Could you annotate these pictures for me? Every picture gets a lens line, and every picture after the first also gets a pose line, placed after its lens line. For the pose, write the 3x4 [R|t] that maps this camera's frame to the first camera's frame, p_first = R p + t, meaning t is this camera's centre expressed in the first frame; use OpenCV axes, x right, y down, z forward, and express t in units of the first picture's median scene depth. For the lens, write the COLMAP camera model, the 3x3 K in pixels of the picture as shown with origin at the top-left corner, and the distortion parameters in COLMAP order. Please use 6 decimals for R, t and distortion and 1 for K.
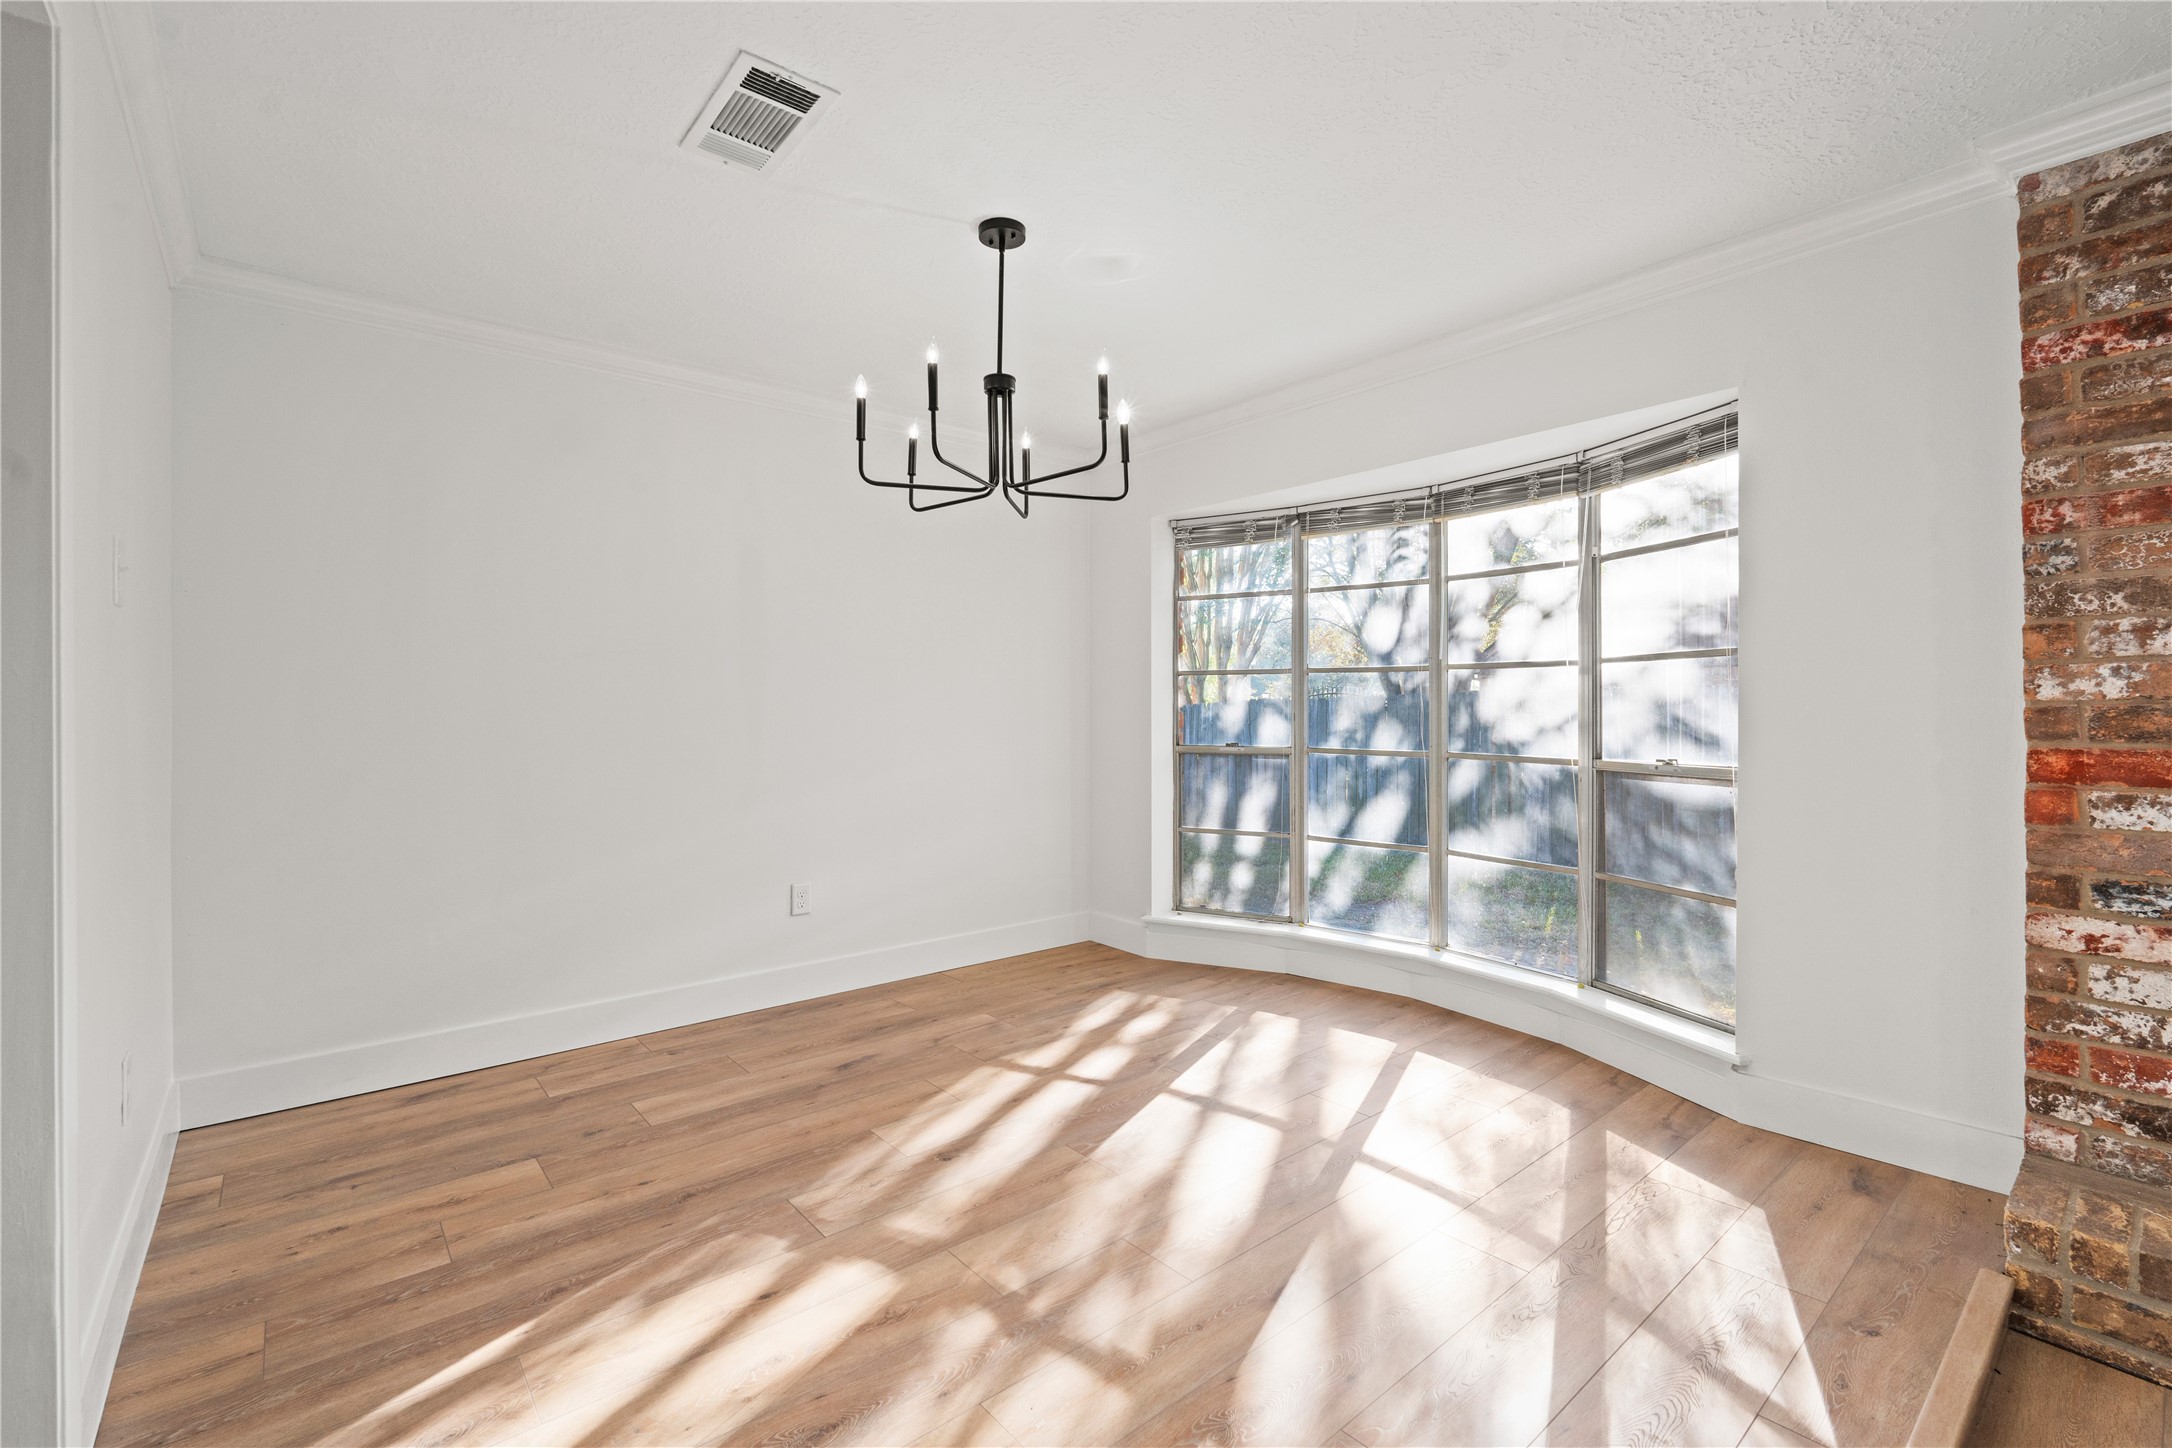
lens RADIAL K [[957.7, 0, 1089.6], [0, 957.7, 705.0], [0, 0, 1]] dist [-0.007567, 0.001260]
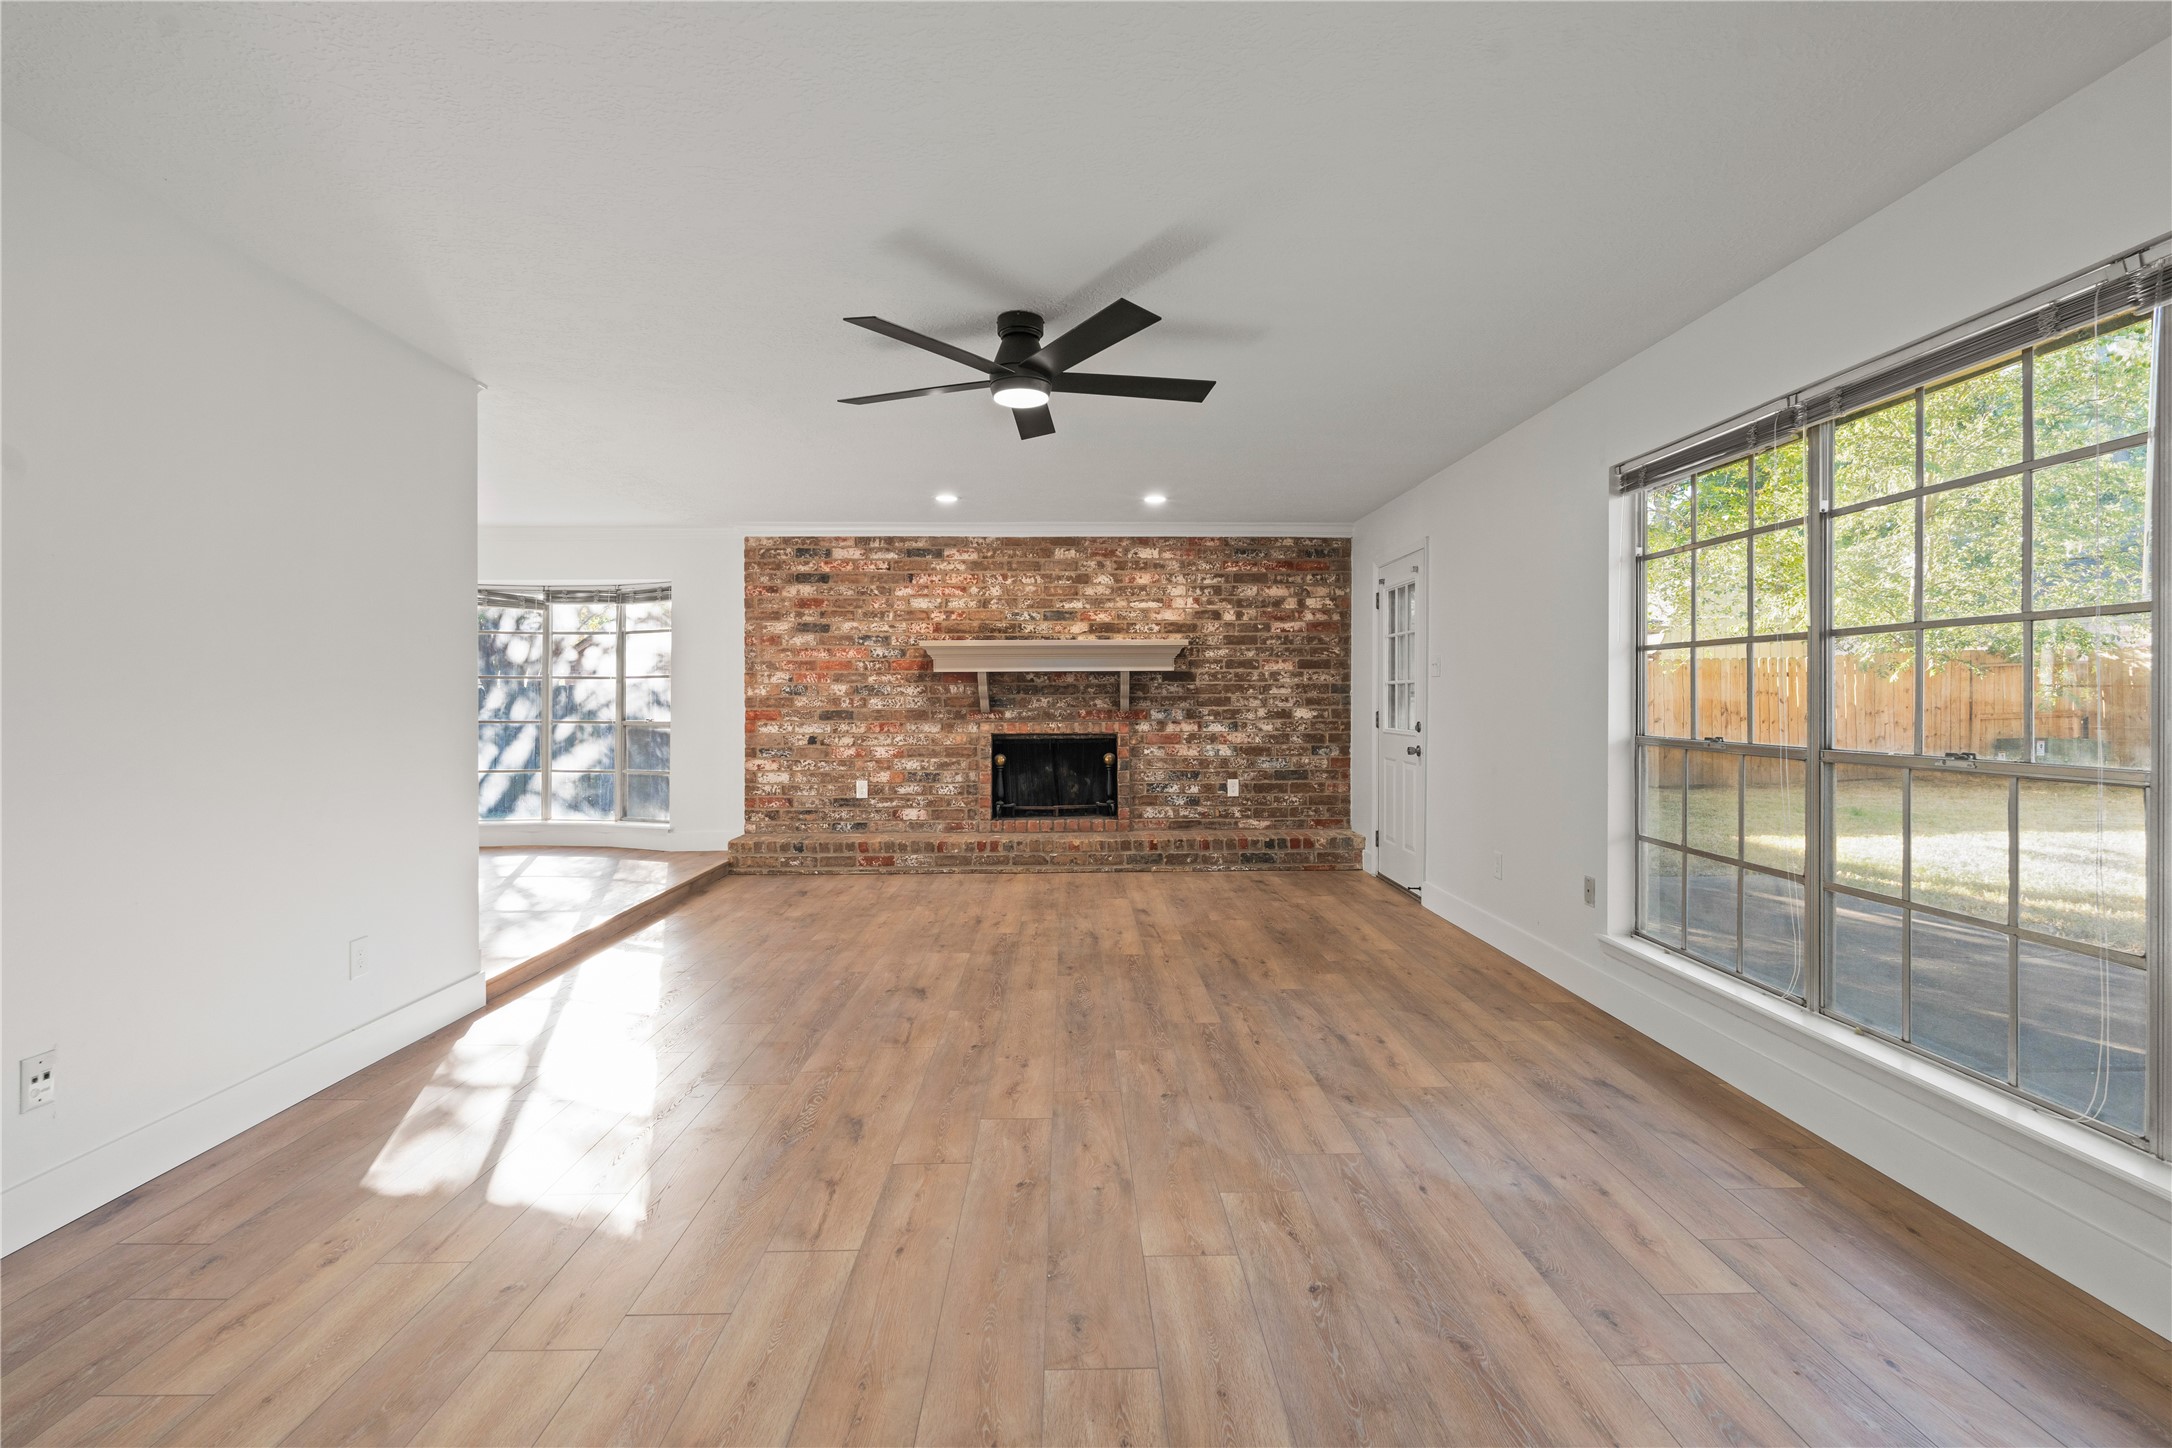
lens RADIAL K [[957.7, 0, 1086.7], [0, 957.7, 686.4], [0, 0, 1]] dist [-0.007567, 0.001260]
pose [[0.630308, 0.008620, 0.776298, -0.677393], [-0.000212, 0.999940, -0.010931, -0.000672], [-0.776345, 0.006725, 0.630272, -1.614577]]
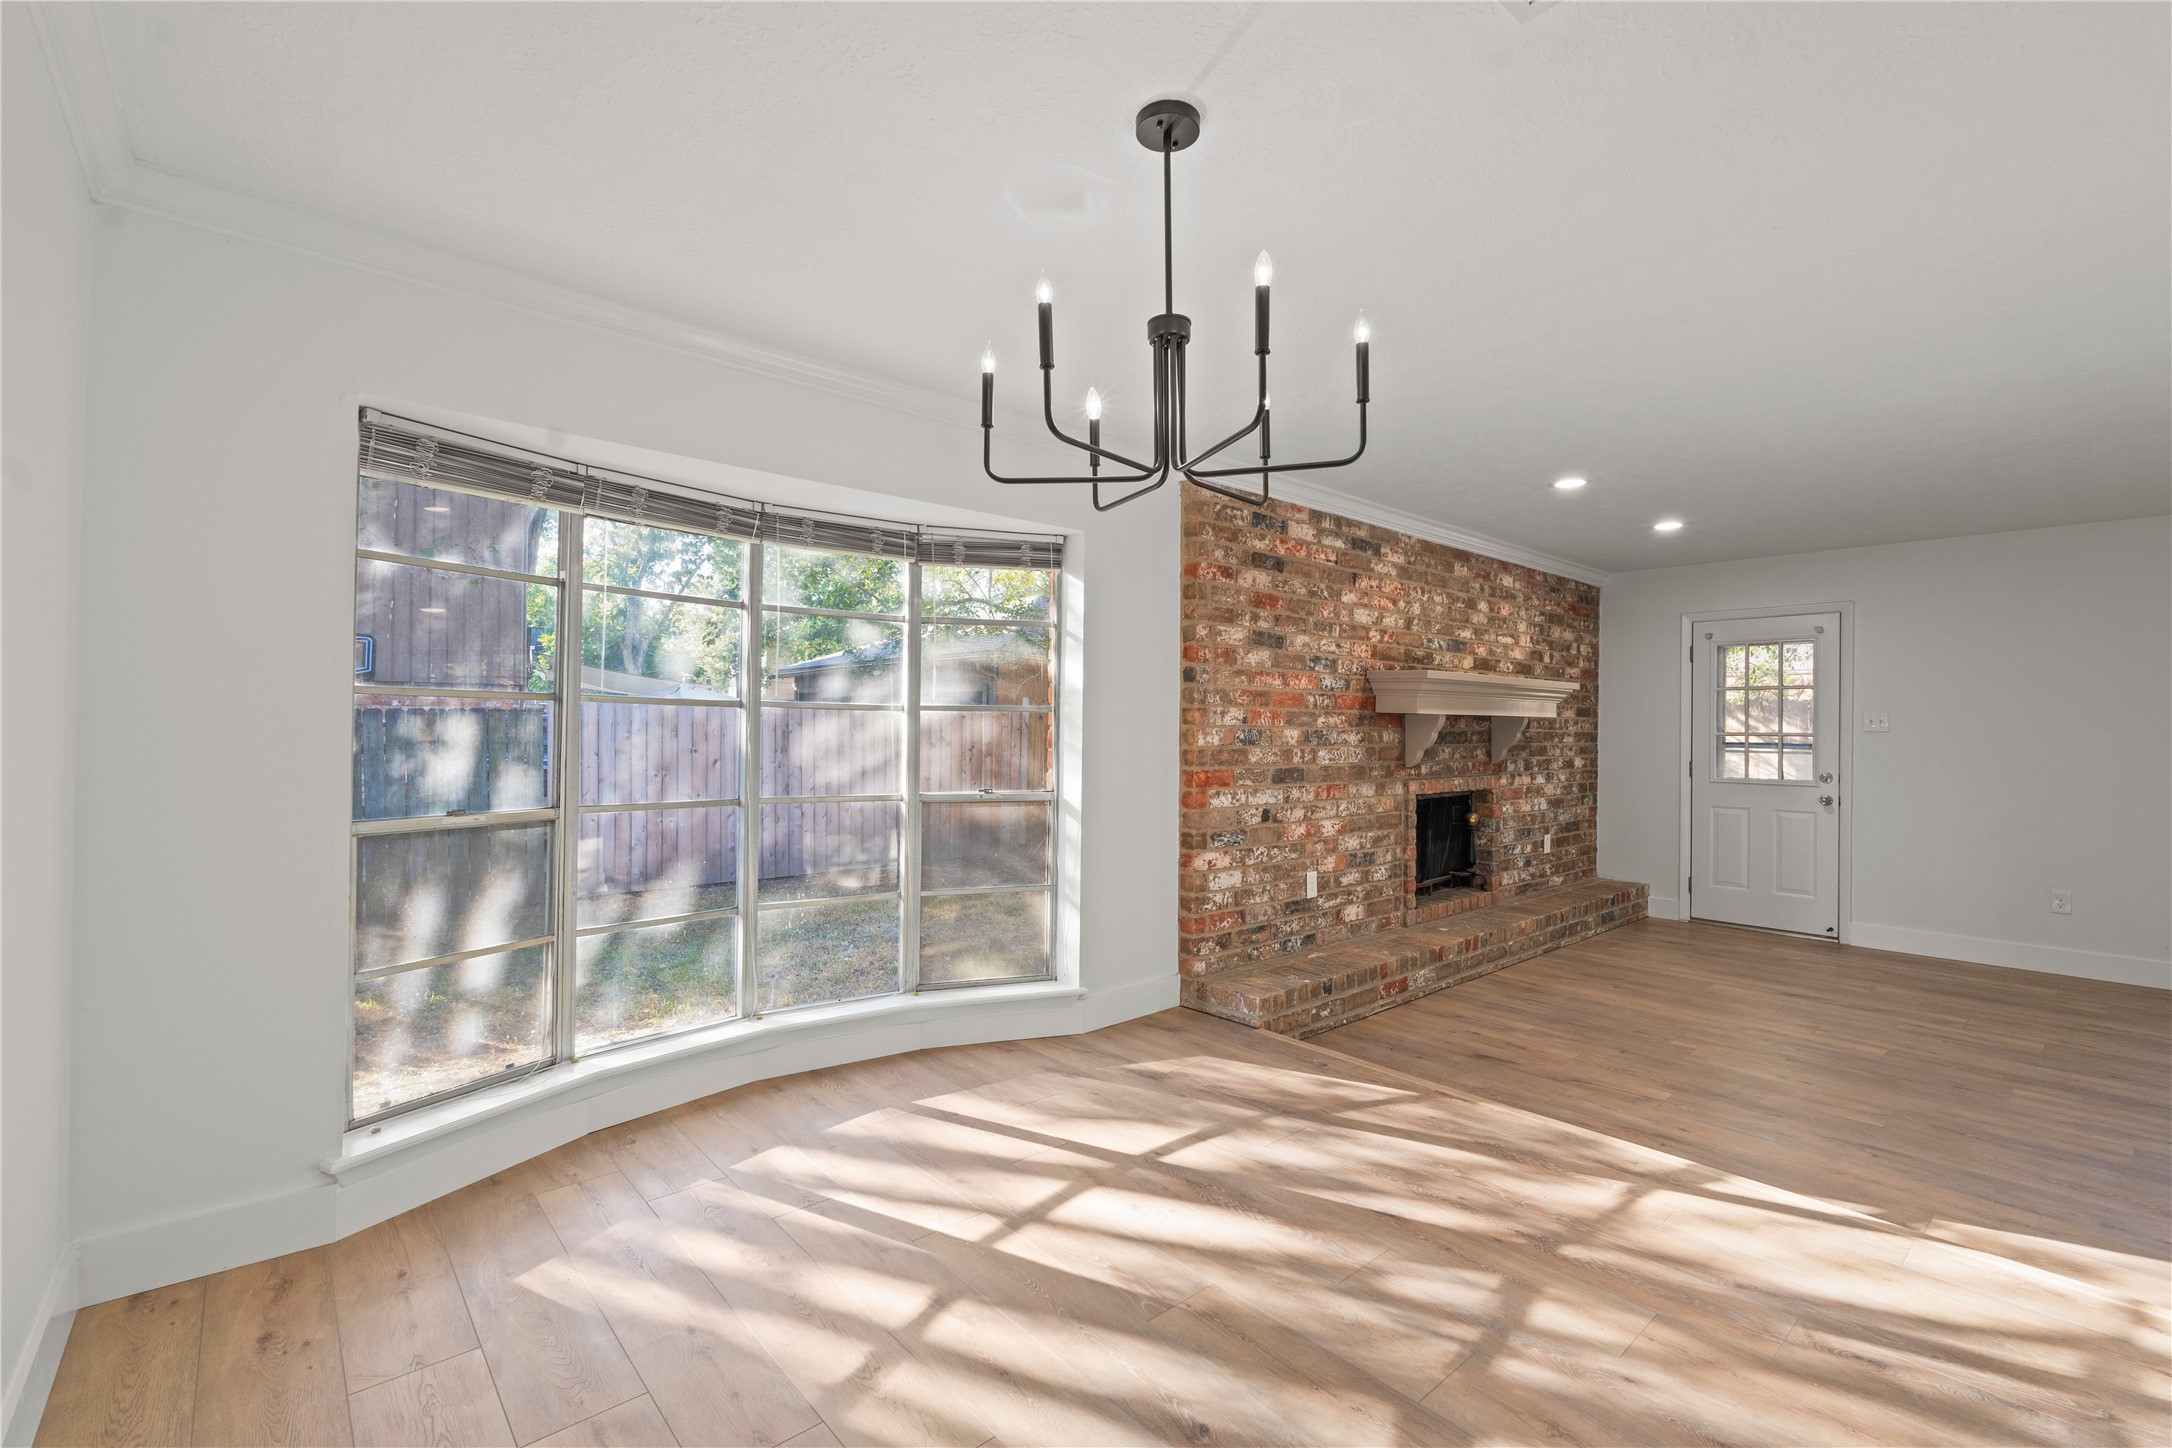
lens RADIAL K [[957.7, 0, 1091.1], [0, 957.7, 717.1], [0, 0, 1]] dist [-0.007567, 0.001260]
pose [[-0.026721, 0.010890, 0.999584, -0.787990], [-0.013097, 0.999851, -0.011243, -0.032016], [-0.999557, -0.013392, -0.026574, 1.022080]]
